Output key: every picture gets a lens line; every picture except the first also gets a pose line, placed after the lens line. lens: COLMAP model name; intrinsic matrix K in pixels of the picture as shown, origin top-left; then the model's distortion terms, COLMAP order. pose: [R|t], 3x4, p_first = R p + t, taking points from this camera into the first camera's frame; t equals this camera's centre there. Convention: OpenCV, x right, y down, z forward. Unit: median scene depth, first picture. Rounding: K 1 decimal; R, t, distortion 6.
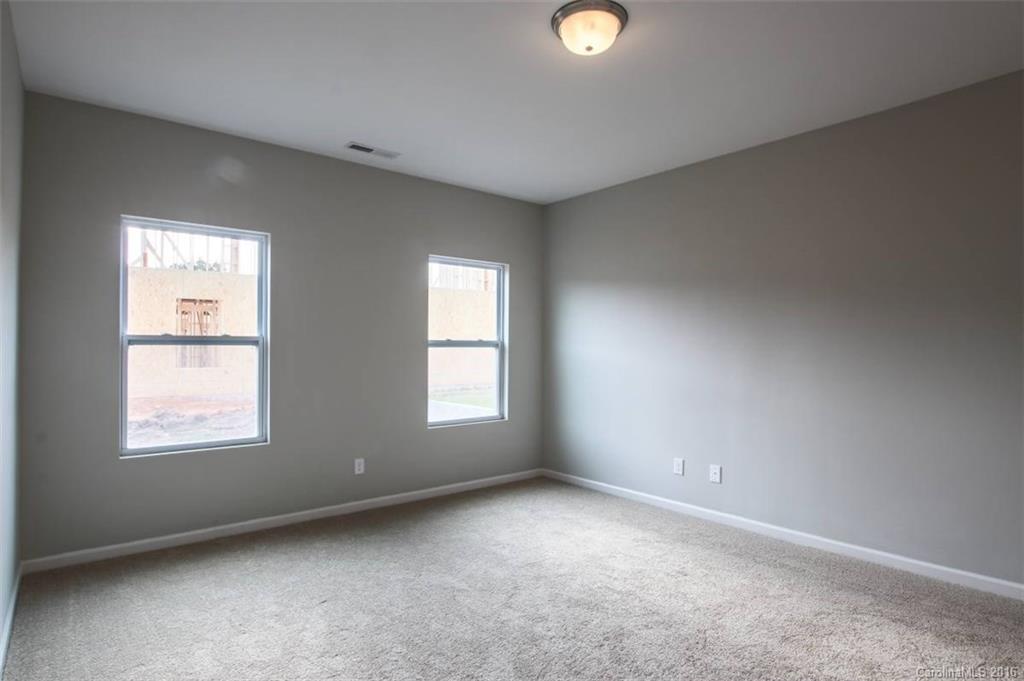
lens RADIAL K [[554.3, 0, 514.0], [0, 554.3, 341.9], [0, 0, 1]] dist [-0.030898, -0.003380]
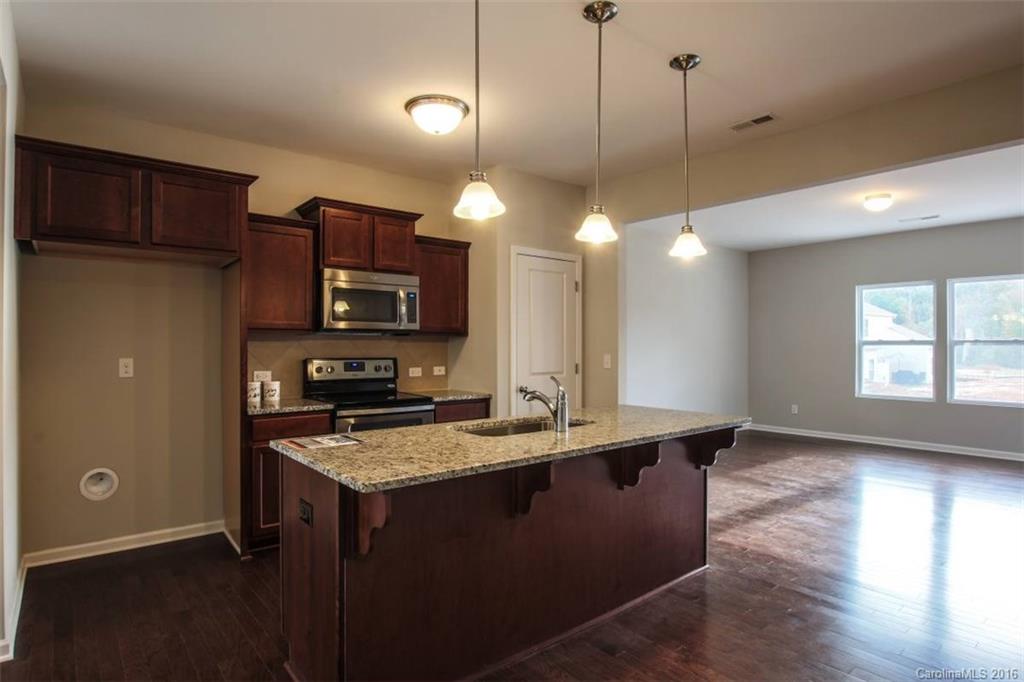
lens RADIAL K [[554.3, 0, 489.9], [0, 554.3, 350.4], [0, 0, 1]] dist [-0.030898, -0.003380]
pose [[0.999647, -0.009438, -0.024834, -1.346692], [0.009903, 0.999777, 0.018648, -0.016744], [0.024652, -0.018888, 0.999518, -0.602071]]
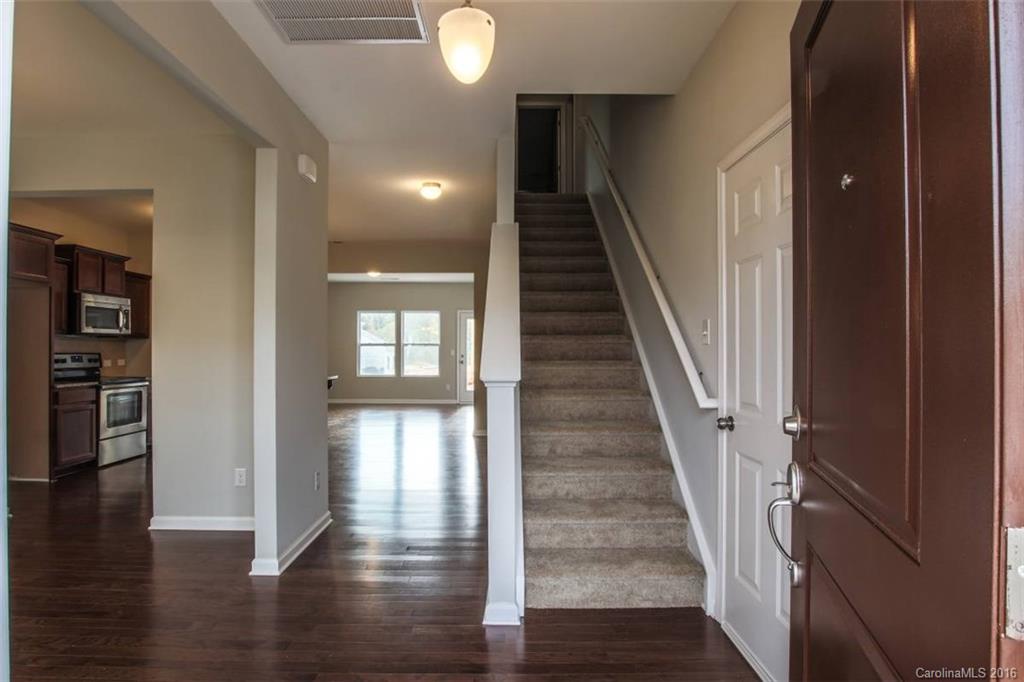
lens RADIAL K [[554.3, 0, 507.5], [0, 554.3, 342.7], [0, 0, 1]] dist [-0.030898, -0.003380]
pose [[0.641780, -0.001354, 0.766887, -2.008748], [-0.002670, 0.999988, 0.003999, -0.022188], [-0.766884, -0.004614, 0.641769, -1.390442]]
